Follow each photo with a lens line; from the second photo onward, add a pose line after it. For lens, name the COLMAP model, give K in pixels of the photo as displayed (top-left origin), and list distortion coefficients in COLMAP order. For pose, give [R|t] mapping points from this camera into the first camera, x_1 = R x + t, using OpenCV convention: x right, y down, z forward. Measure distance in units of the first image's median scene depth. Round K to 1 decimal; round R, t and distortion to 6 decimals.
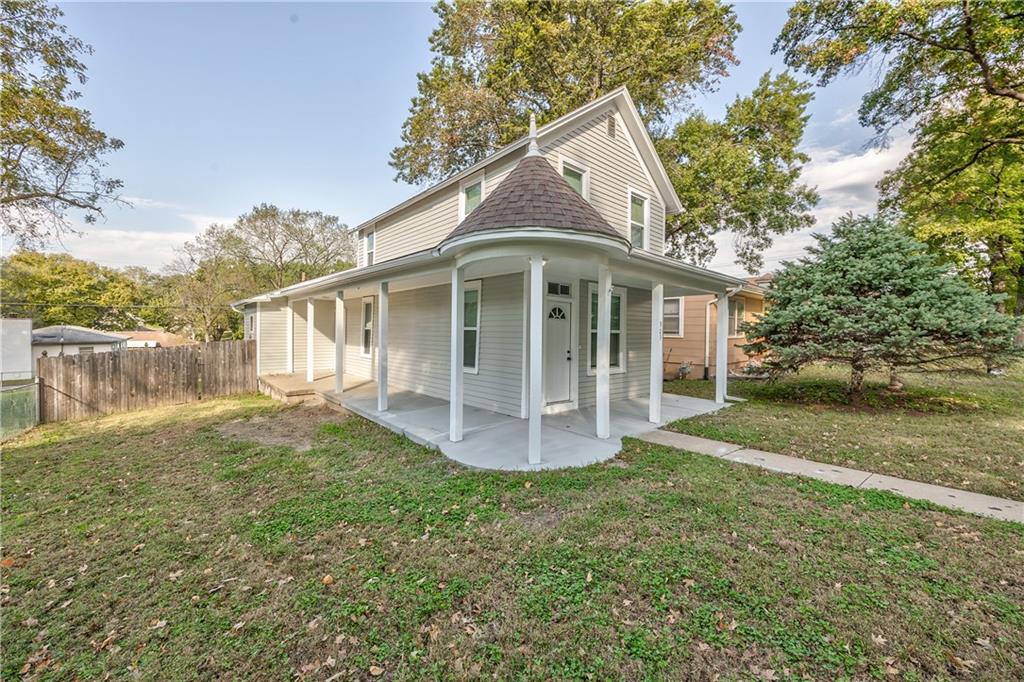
lens RADIAL K [[402.6, 0, 519.4], [0, 402.6, 340.8], [0, 0, 1]] dist [-0.003109, -0.000291]
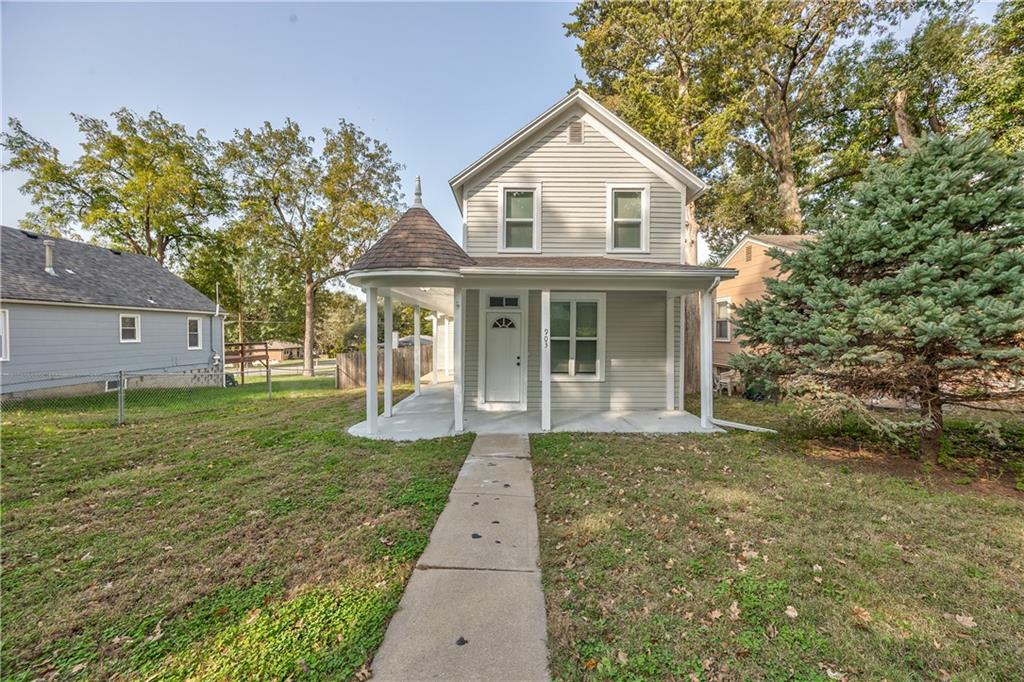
lens RADIAL K [[409.2, 0, 512.0], [0, 409.2, 341.0], [0, 0, 1]] dist [0.007674, 0.000077]
pose [[0.734496, -0.002777, -0.678607, 0.536725], [-0.004786, 0.999946, -0.009272, -0.004650], [0.678596, 0.010058, 0.734443, 0.104227]]
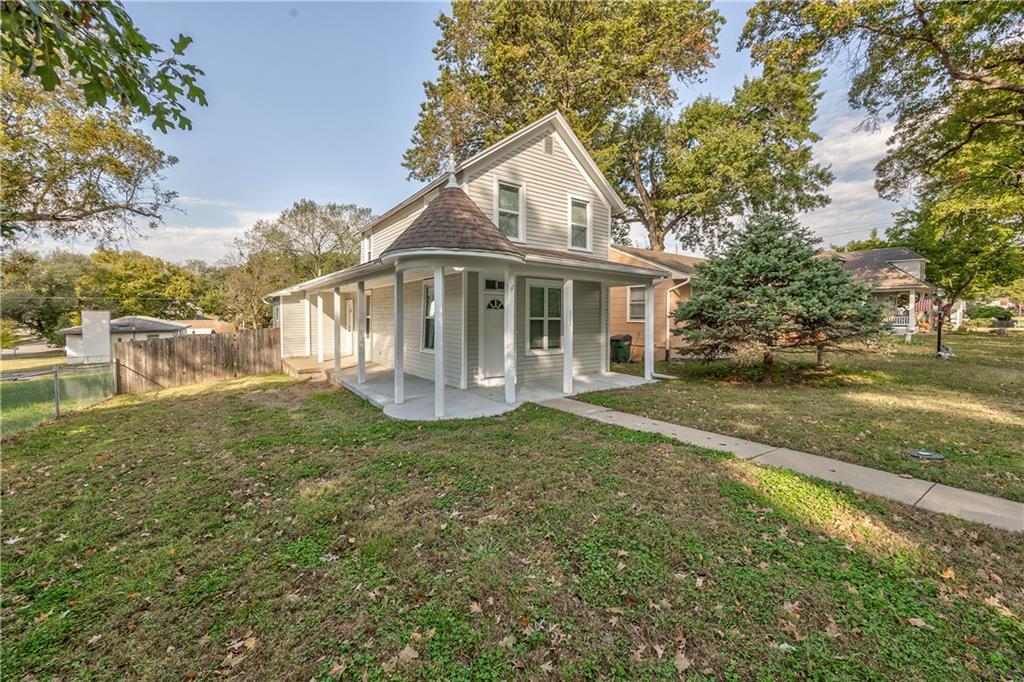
lens RADIAL K [[414.7, 0, 522.0], [0, 414.7, 329.8], [0, 0, 1]] dist [-0.003262, -0.000099]
pose [[0.995038, -0.007109, -0.099245, 0.179848], [0.008096, 0.999922, 0.009550, -0.001708], [0.099170, -0.010307, 0.995017, -0.148714]]
